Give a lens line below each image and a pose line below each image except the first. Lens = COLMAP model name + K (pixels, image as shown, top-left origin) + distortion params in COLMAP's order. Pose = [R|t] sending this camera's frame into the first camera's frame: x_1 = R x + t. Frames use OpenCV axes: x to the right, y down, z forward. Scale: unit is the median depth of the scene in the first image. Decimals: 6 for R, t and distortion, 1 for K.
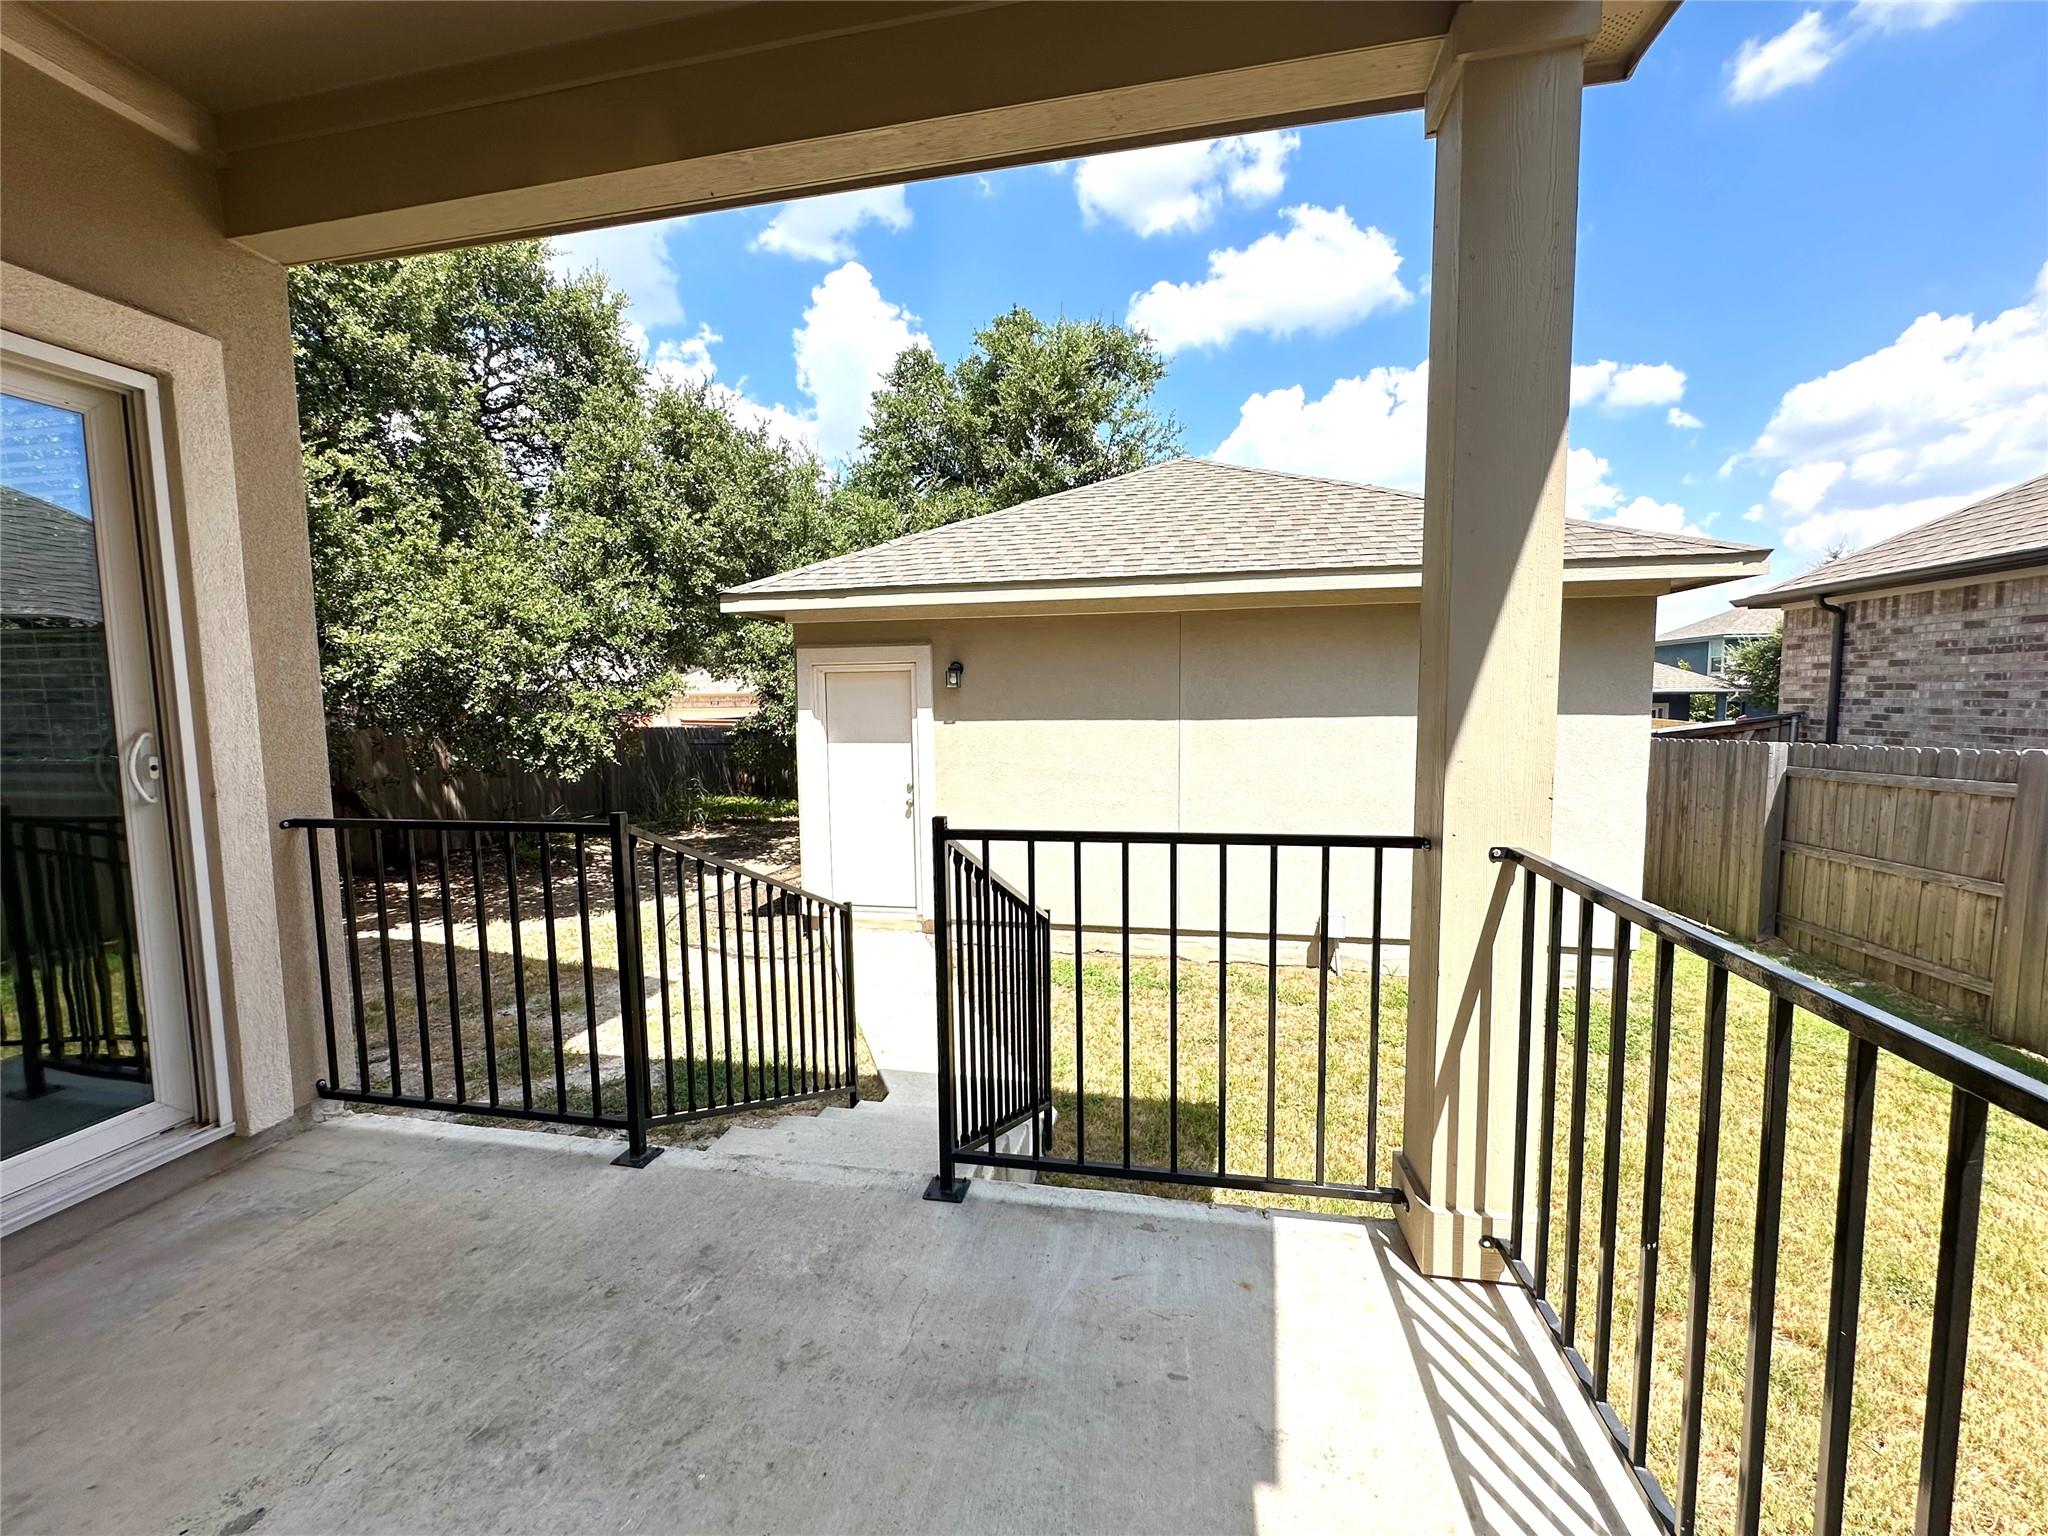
lens RADIAL K [[819.2, 0, 1020.9], [0, 819.2, 774.1], [0, 0, 1]] dist [0.000102, 0.000305]
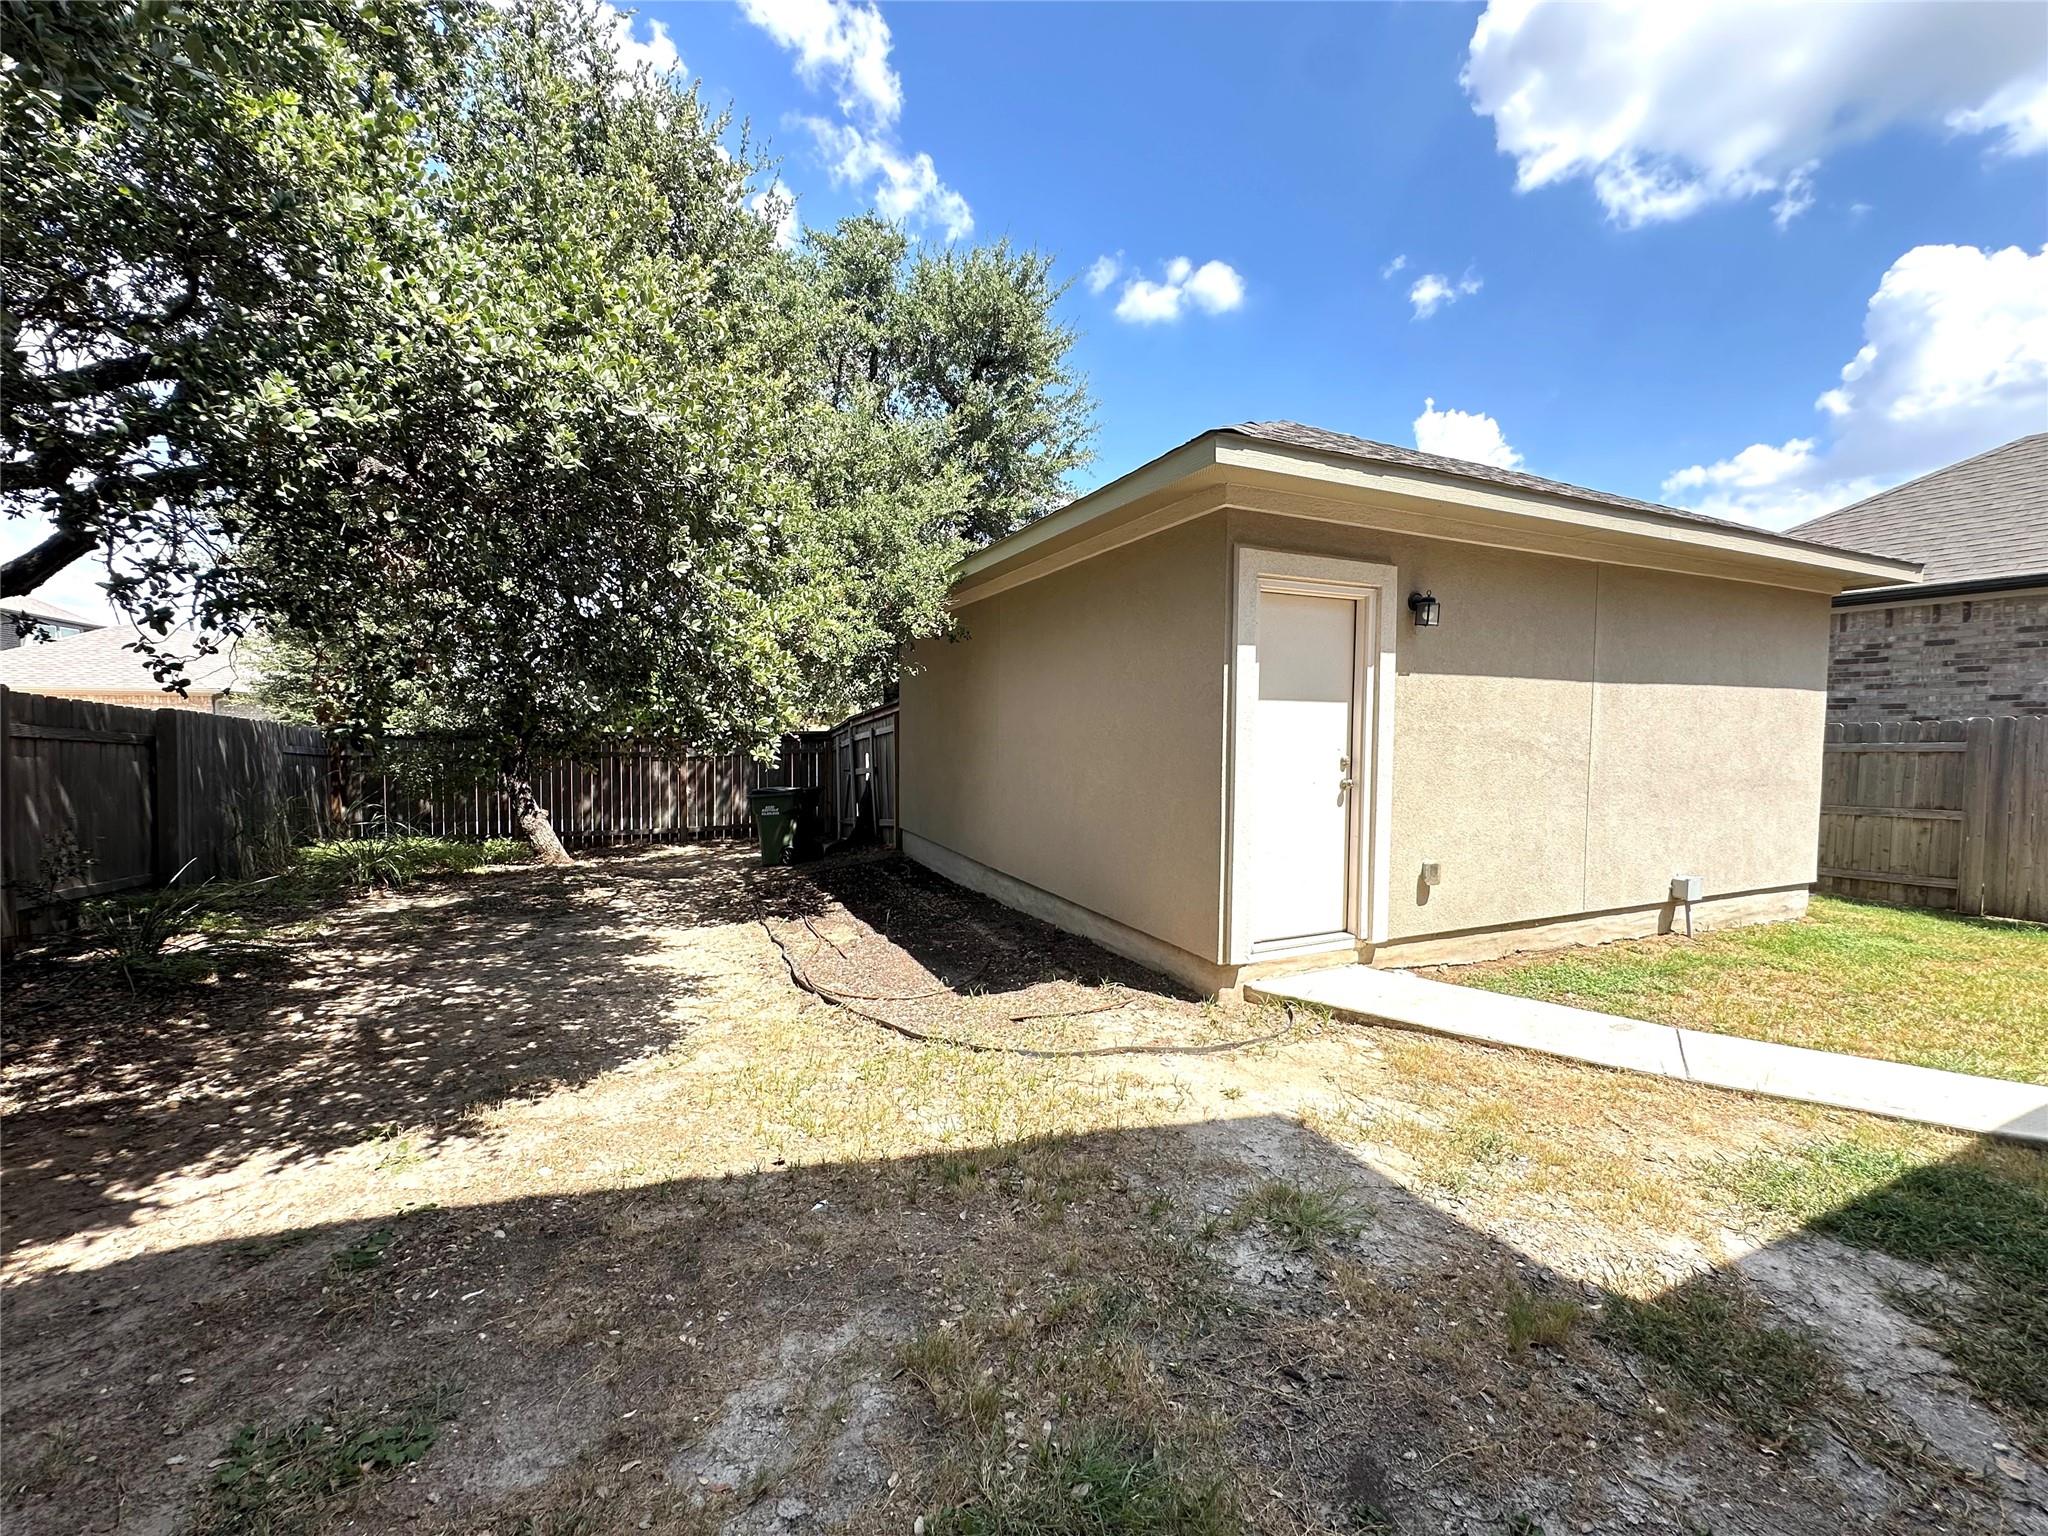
lens RADIAL K [[819.2, 0, 1025.2], [0, 819.2, 768.0], [0, 0, 1]] dist [0.000102, 0.000305]
pose [[0.806170, -0.014202, 0.591513, -0.832057], [0.033811, 0.999184, -0.022091, 0.027335], [-0.590717, 0.037809, 0.805993, 0.633088]]
